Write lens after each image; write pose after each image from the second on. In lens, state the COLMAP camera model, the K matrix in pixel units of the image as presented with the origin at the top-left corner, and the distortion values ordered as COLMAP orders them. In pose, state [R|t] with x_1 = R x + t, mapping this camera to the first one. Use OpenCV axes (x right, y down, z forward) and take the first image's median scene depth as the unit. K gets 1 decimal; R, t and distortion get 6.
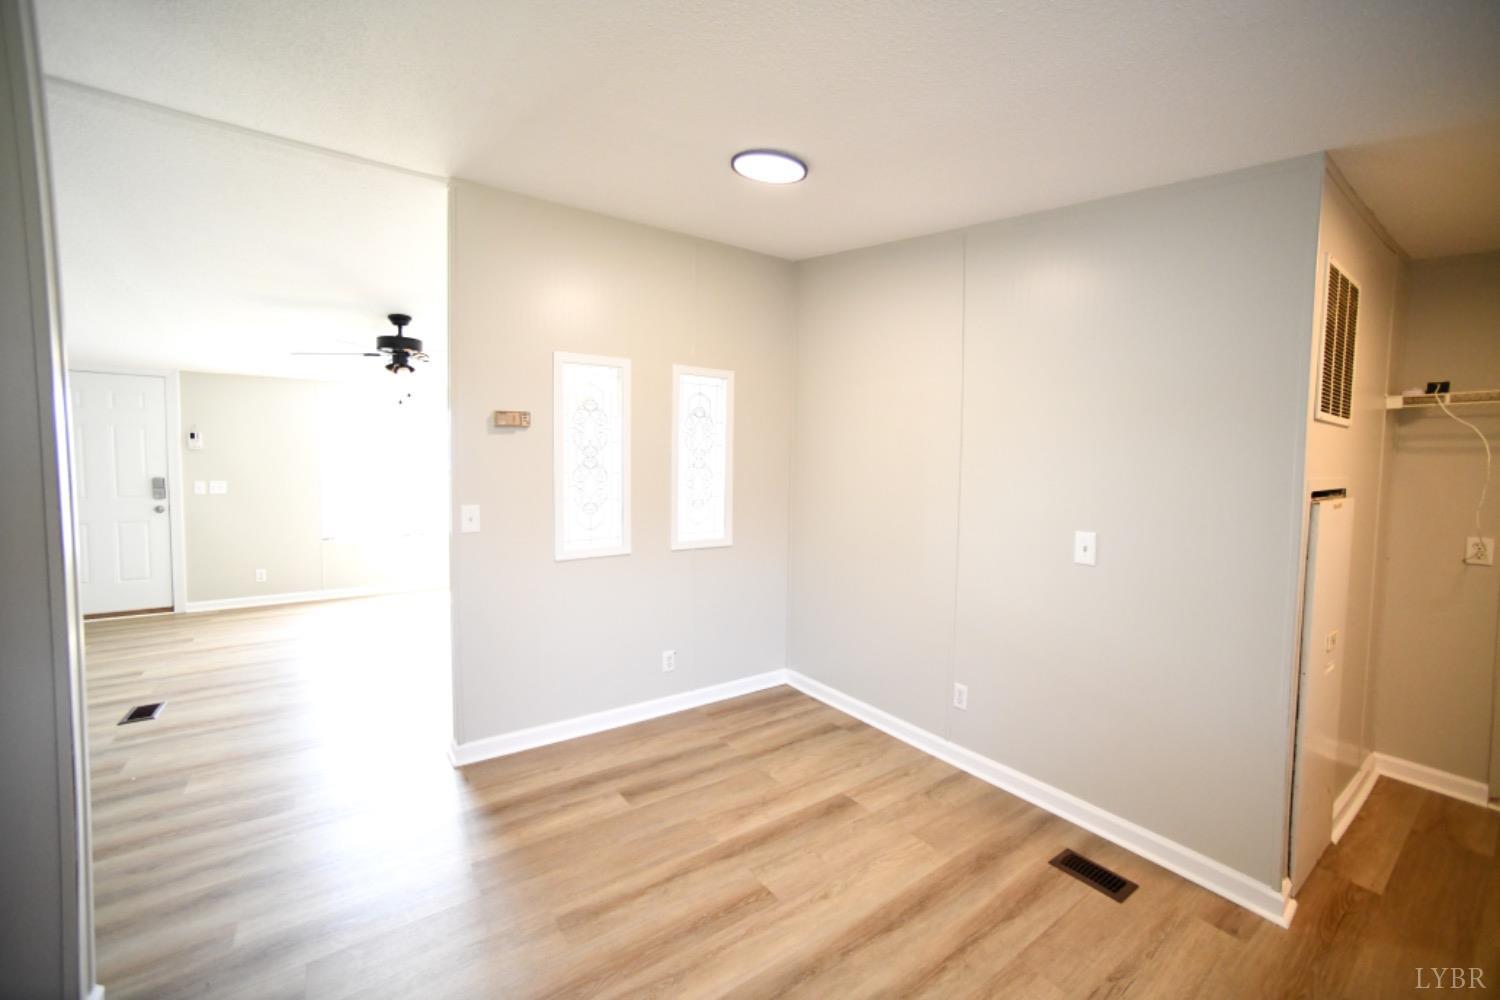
lens RADIAL K [[590.0, 0, 752.9], [0, 590.0, 492.2], [0, 0, 1]] dist [-0.060493, 0.024972]
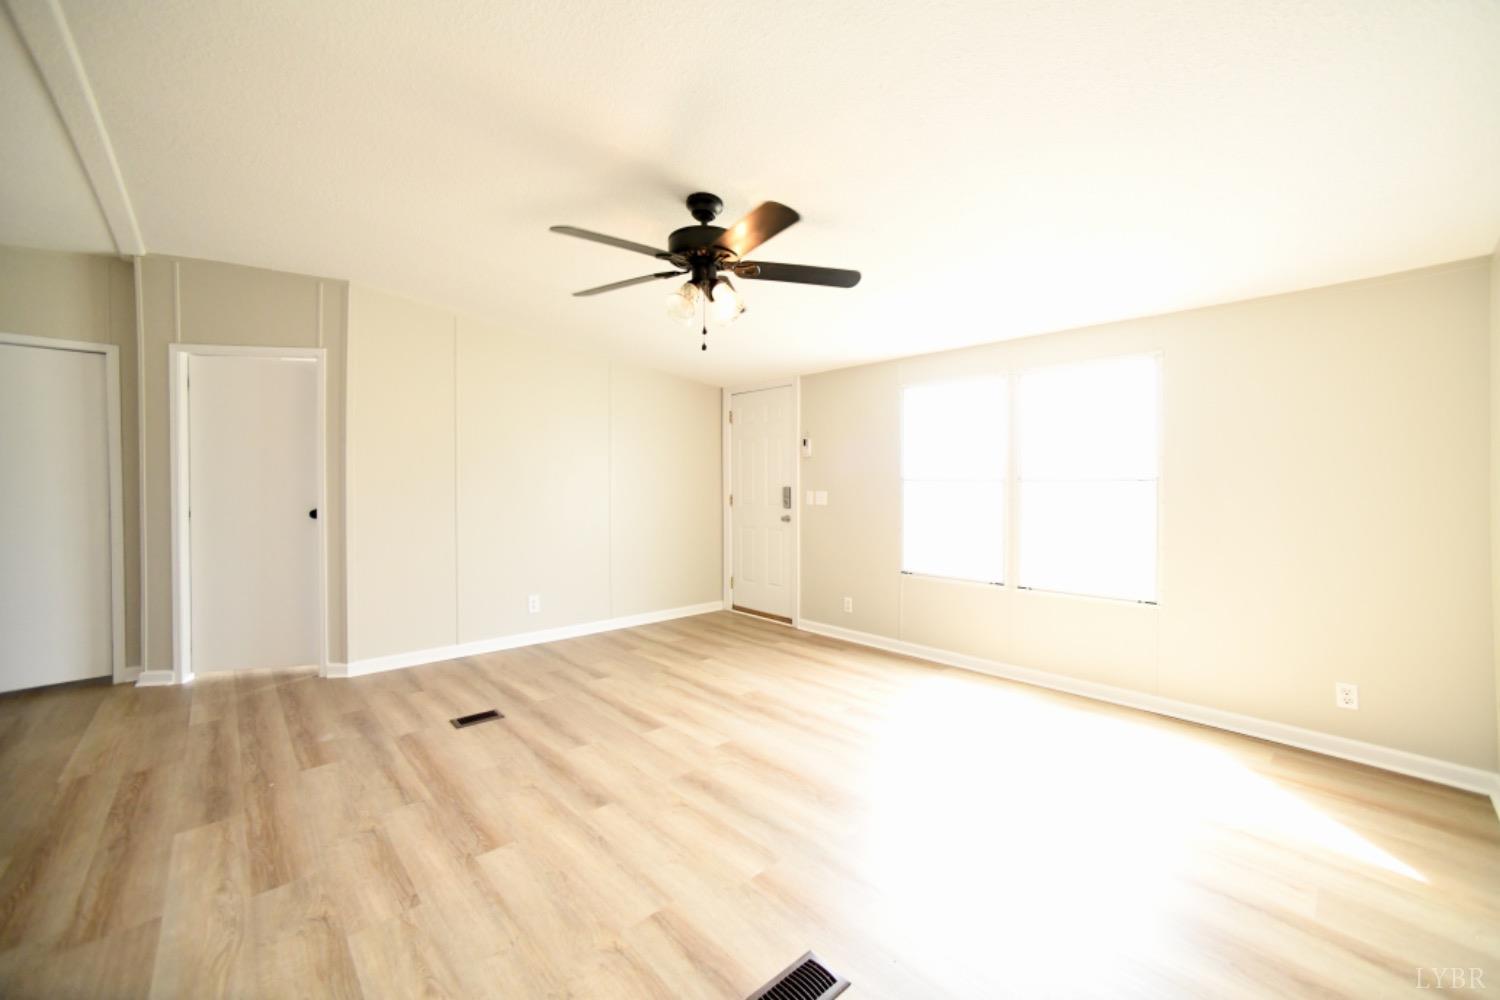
lens RADIAL K [[590.0, 0, 752.9], [0, 590.0, 492.2], [0, 0, 1]] dist [-0.060493, 0.024972]
pose [[0.125783, 0.001789, -0.992056, -0.028534], [-0.044743, 0.998991, -0.003871, -0.009567], [0.991048, 0.044874, 0.125736, 0.798867]]
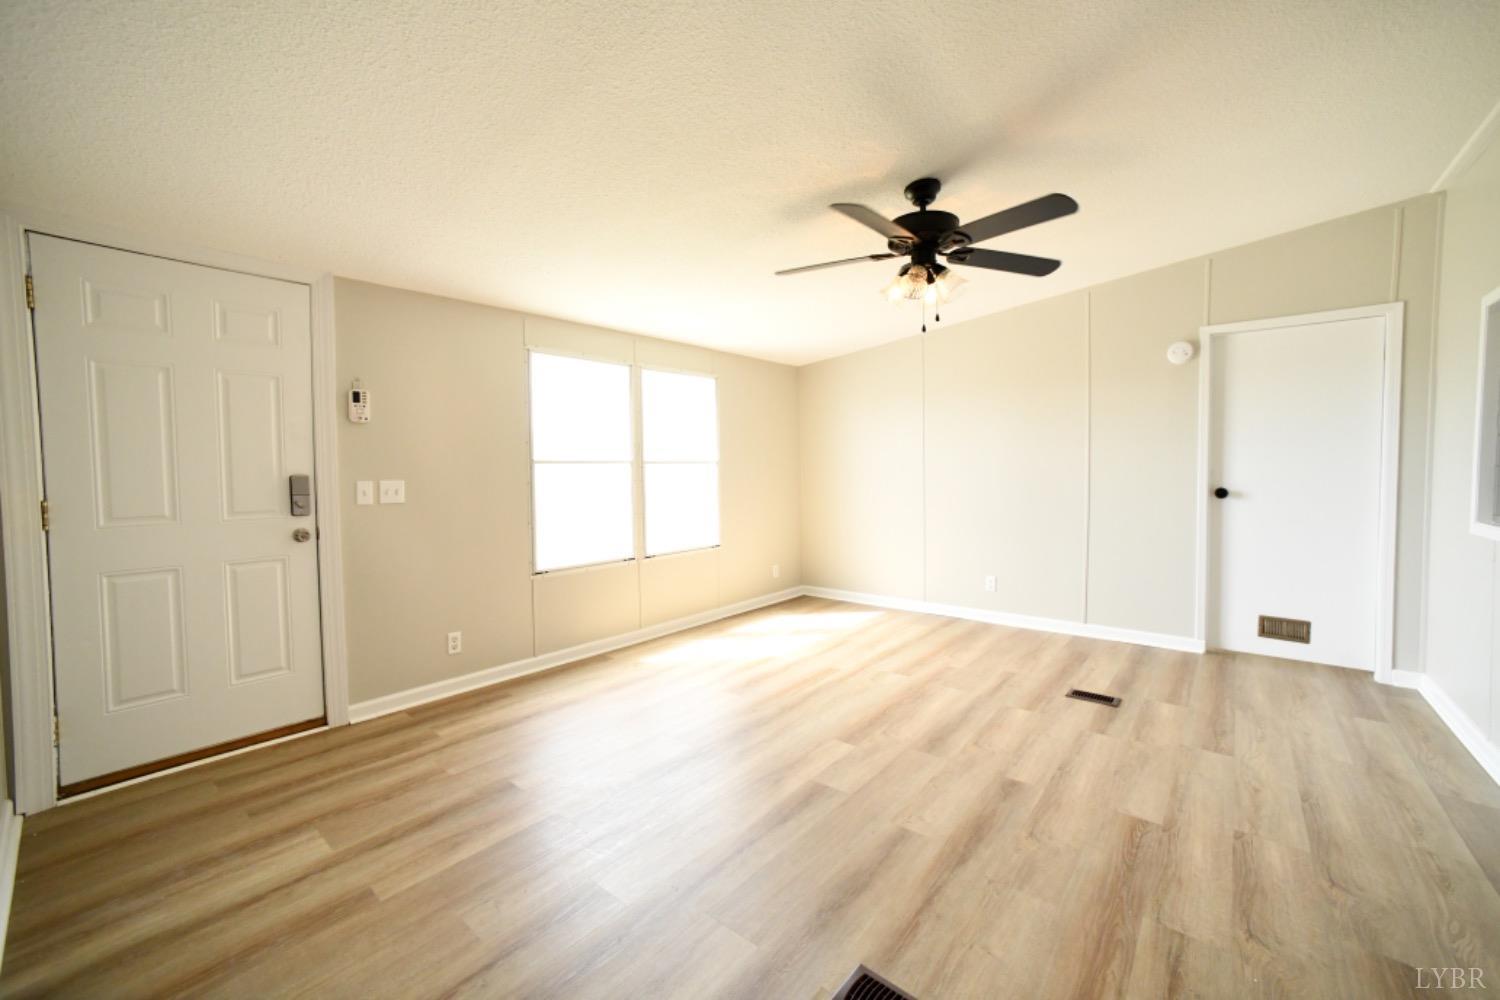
lens RADIAL K [[590.0, 0, 752.9], [0, 590.0, 492.2], [0, 0, 1]] dist [-0.060493, 0.024972]
pose [[0.970310, -0.031879, 0.239753, -0.755122], [0.033085, 0.999452, -0.001008, 0.004545], [-0.239590, 0.008910, 0.970833, 0.380176]]
